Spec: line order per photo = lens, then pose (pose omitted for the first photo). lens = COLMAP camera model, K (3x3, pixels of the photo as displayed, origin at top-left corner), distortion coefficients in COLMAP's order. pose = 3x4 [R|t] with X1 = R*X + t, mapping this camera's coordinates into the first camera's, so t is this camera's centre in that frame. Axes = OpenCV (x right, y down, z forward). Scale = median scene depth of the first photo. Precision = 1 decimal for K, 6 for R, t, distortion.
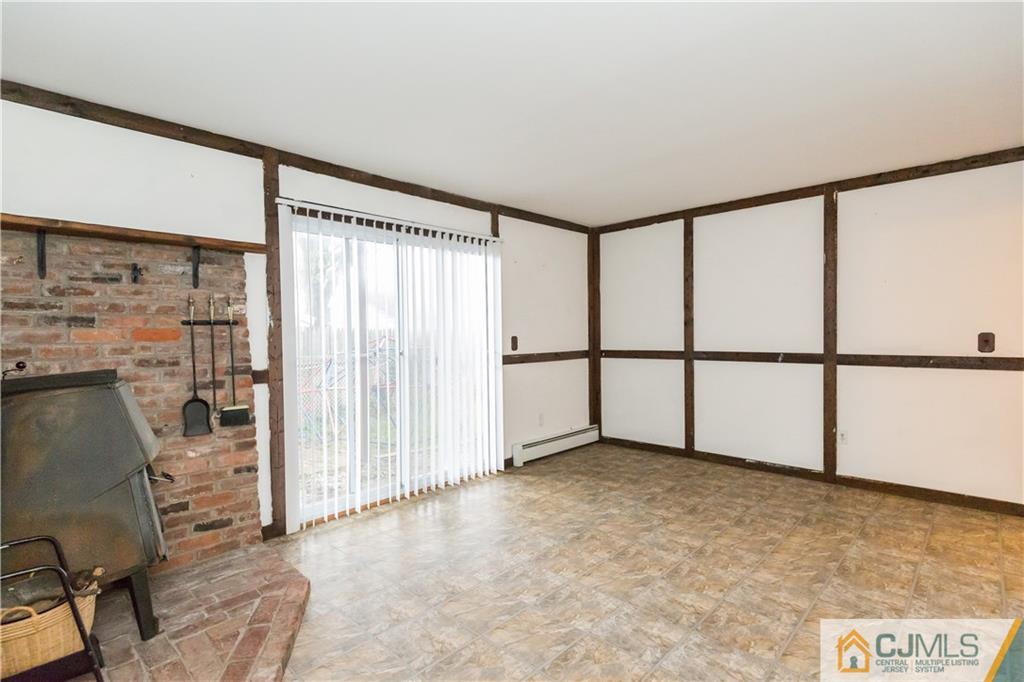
lens RADIAL K [[498.1, 0, 513.1], [0, 498.1, 340.7], [0, 0, 1]] dist [0.002759, 0.000473]
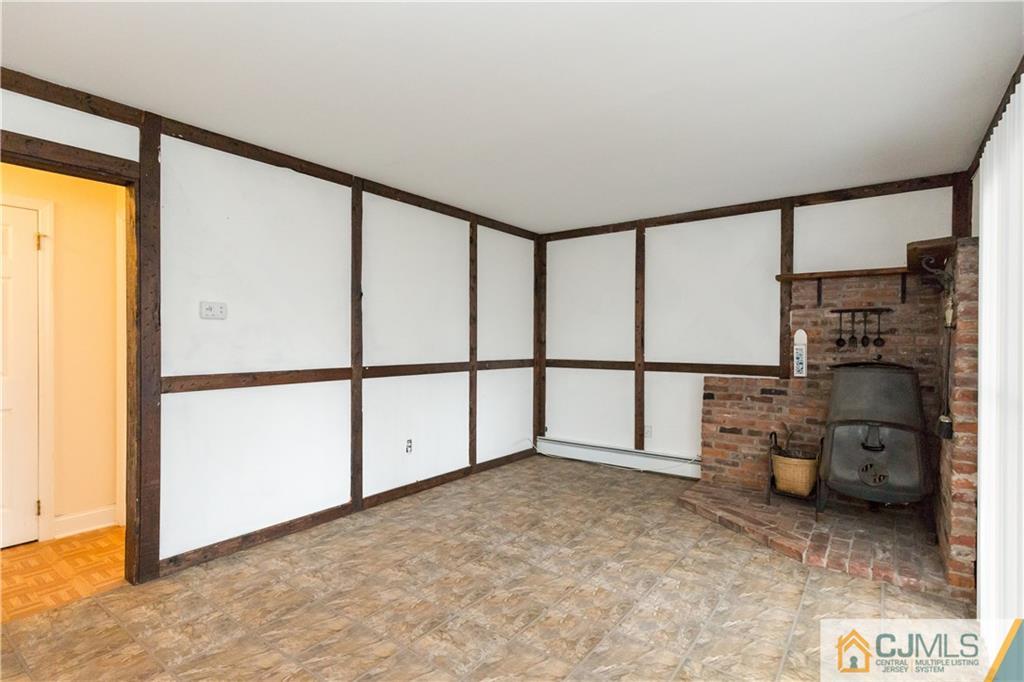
lens RADIAL K [[498.1, 0, 513.1], [0, 498.1, 340.7], [0, 0, 1]] dist [0.002759, 0.000473]
pose [[-0.991867, 0.010653, -0.126829, 0.392634], [0.008717, 0.999837, 0.015804, -0.035220], [0.126977, 0.014570, -0.991799, 2.024482]]
